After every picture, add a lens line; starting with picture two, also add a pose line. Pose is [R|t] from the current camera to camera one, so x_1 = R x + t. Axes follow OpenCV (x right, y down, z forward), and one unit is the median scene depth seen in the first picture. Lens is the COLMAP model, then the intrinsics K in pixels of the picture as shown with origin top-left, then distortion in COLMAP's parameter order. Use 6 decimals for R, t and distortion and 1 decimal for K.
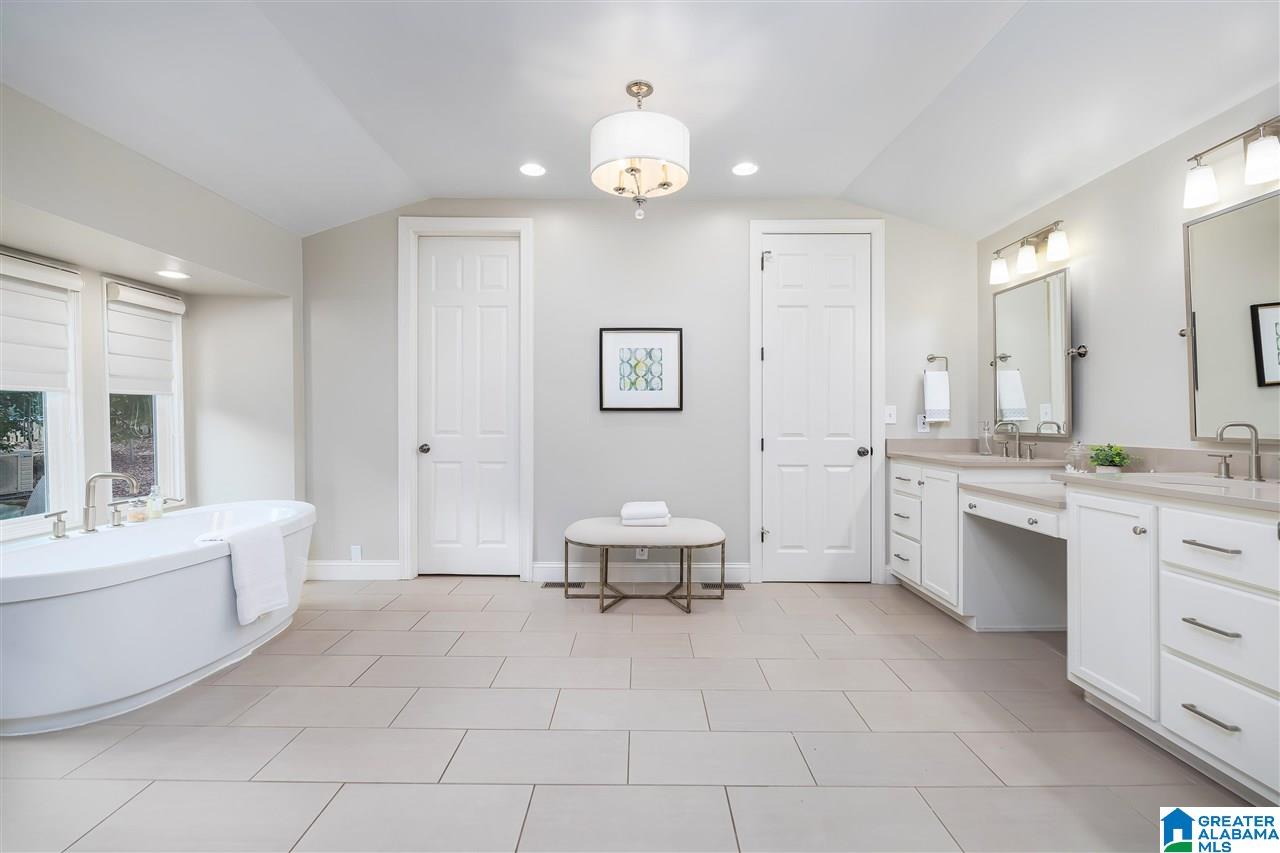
lens RADIAL K [[556.1, 0, 643.7], [0, 556.1, 425.1], [0, 0, 1]] dist [-0.004467, -0.000089]
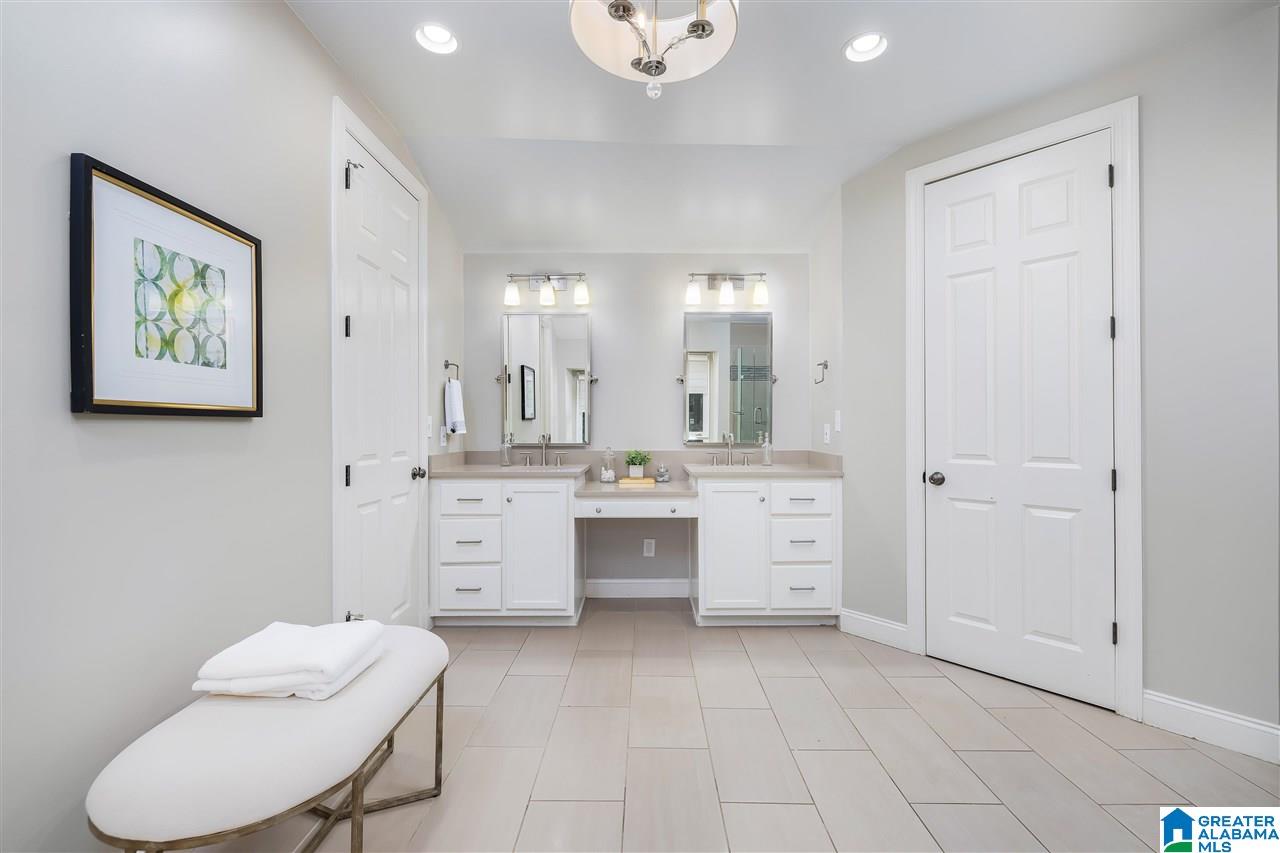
lens RADIAL K [[556.1, 0, 645.9], [0, 556.1, 422.3], [0, 0, 1]] dist [-0.004467, -0.000089]
pose [[-0.000509, 0.009108, 0.999958, -0.395986], [0.005387, 0.999944, -0.009106, -0.015311], [-0.999985, 0.005382, -0.000558, 0.675202]]
